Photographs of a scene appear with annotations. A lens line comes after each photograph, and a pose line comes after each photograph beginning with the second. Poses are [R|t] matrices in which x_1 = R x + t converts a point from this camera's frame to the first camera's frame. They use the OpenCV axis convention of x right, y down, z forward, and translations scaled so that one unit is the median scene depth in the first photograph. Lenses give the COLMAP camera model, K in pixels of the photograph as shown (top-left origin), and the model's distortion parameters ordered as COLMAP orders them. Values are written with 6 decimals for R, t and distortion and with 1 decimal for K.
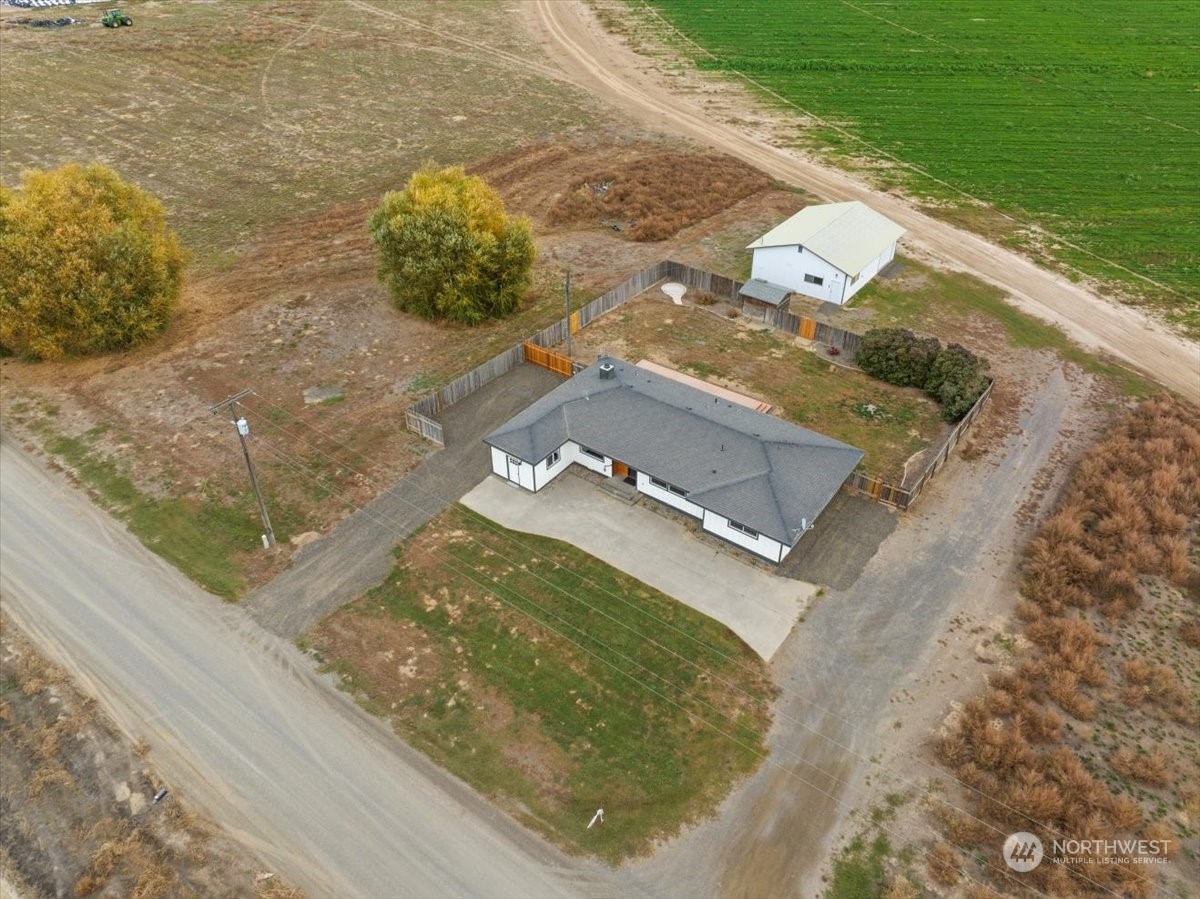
lens RADIAL K [[836.8, 0, 600.0], [0, 836.8, 449.5], [0, 0, 1]] dist [-0.036404, 0.003206]
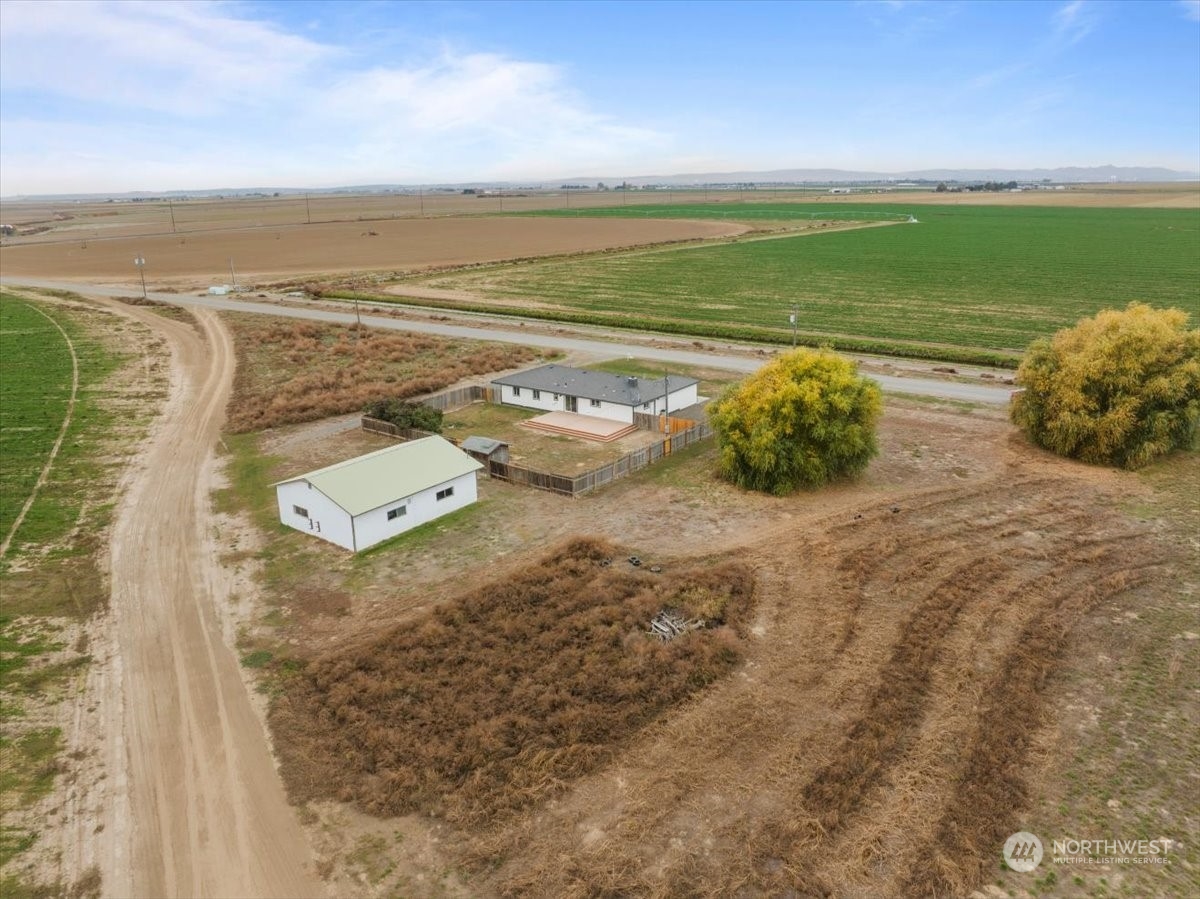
lens RADIAL K [[836.8, 0, 600.0], [0, 836.8, 449.5], [0, 0, 1]] dist [-0.036404, 0.003206]
pose [[-0.999690, 0.024799, 0.002227, 0.050597], [0.016088, 0.575080, 0.817939, -0.973311], [0.019003, 0.817721, -0.575301, 1.501565]]
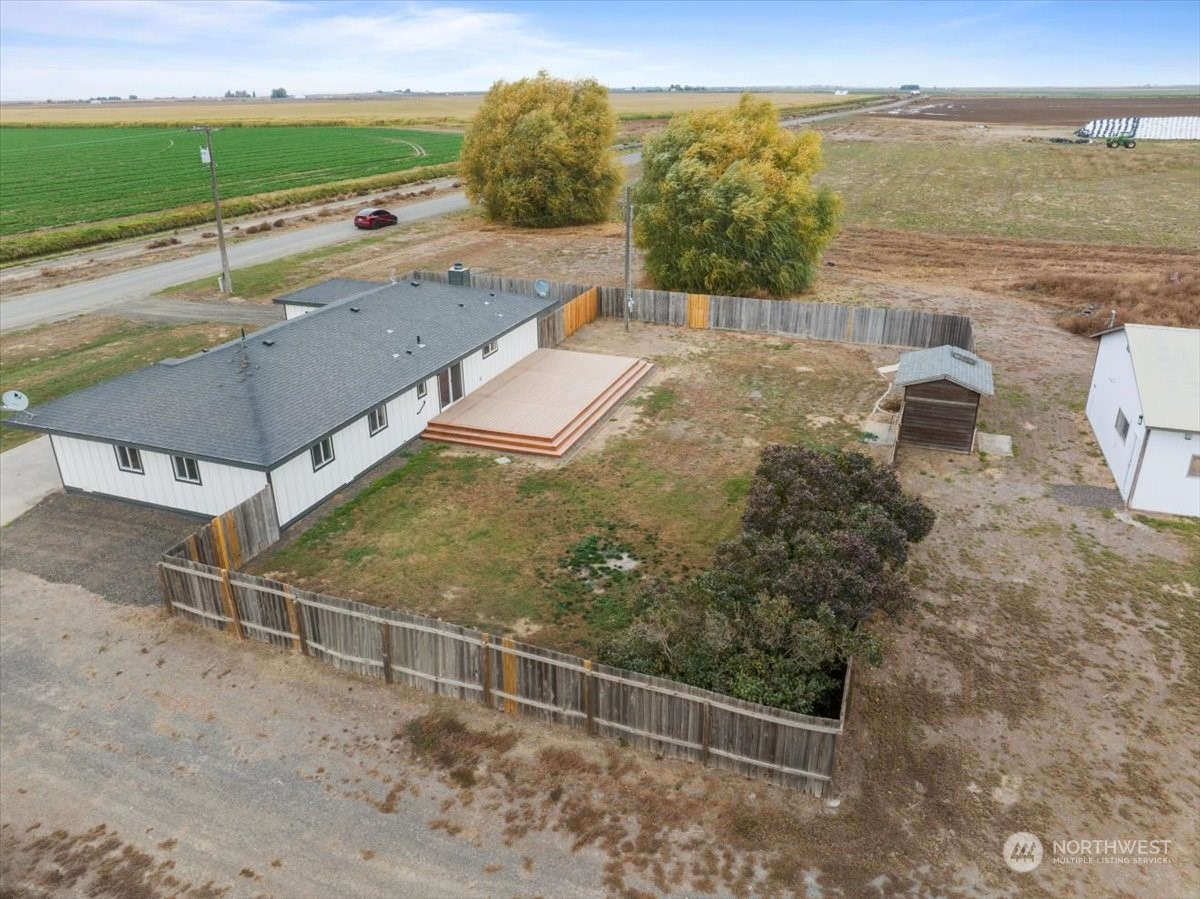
lens RADIAL K [[836.8, 0, 600.0], [0, 836.8, 449.5], [0, 0, 1]] dist [-0.036404, 0.003206]
pose [[0.284749, 0.383781, -0.878425, 0.506547], [-0.574802, 0.801703, 0.163935, -0.117659], [0.767151, 0.458240, 0.448882, 0.639321]]
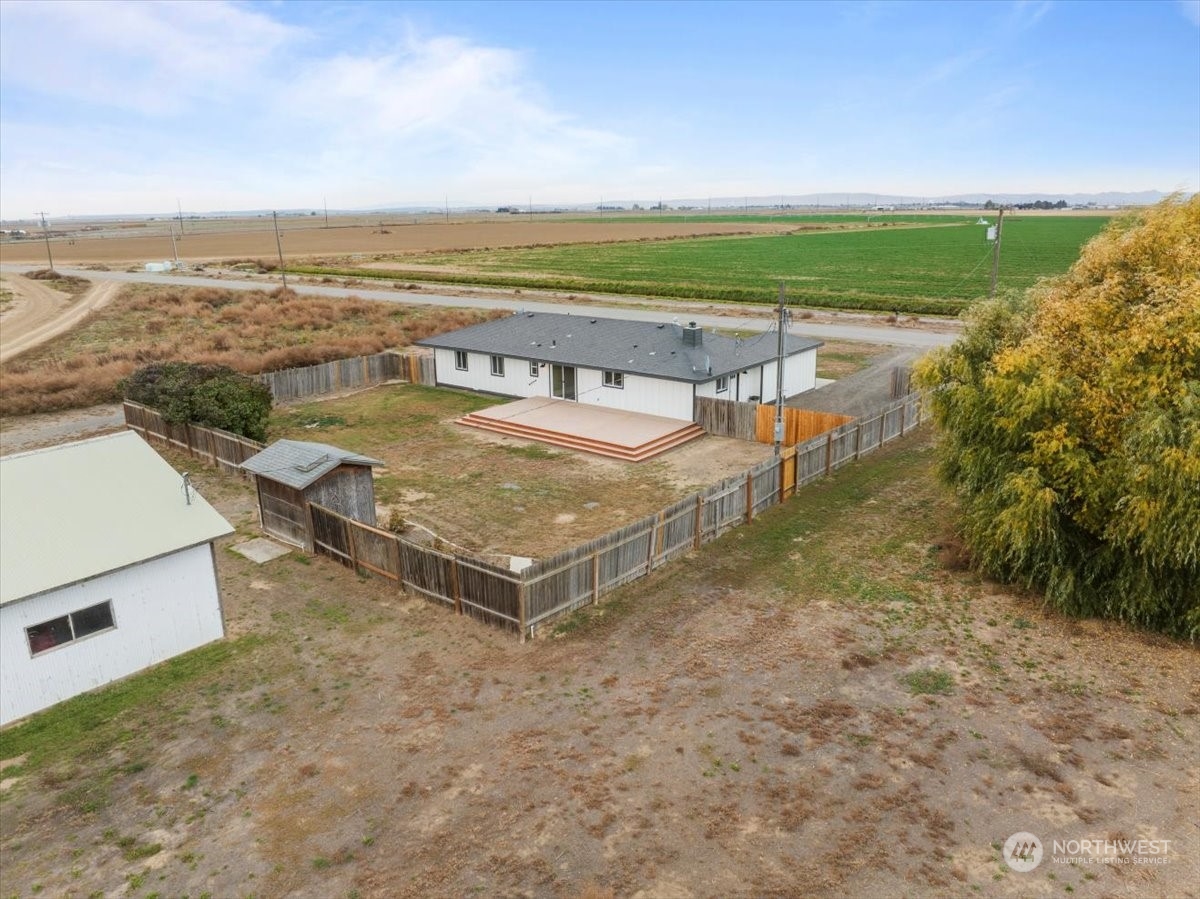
lens RADIAL K [[836.8, 0, 600.0], [0, 836.8, 449.5], [0, 0, 1]] dist [-0.036404, 0.003206]
pose [[-0.999147, 0.010550, 0.039924, 0.044879], [0.038326, 0.596849, 0.801438, -0.470053], [-0.015373, 0.802284, -0.596744, 1.143287]]
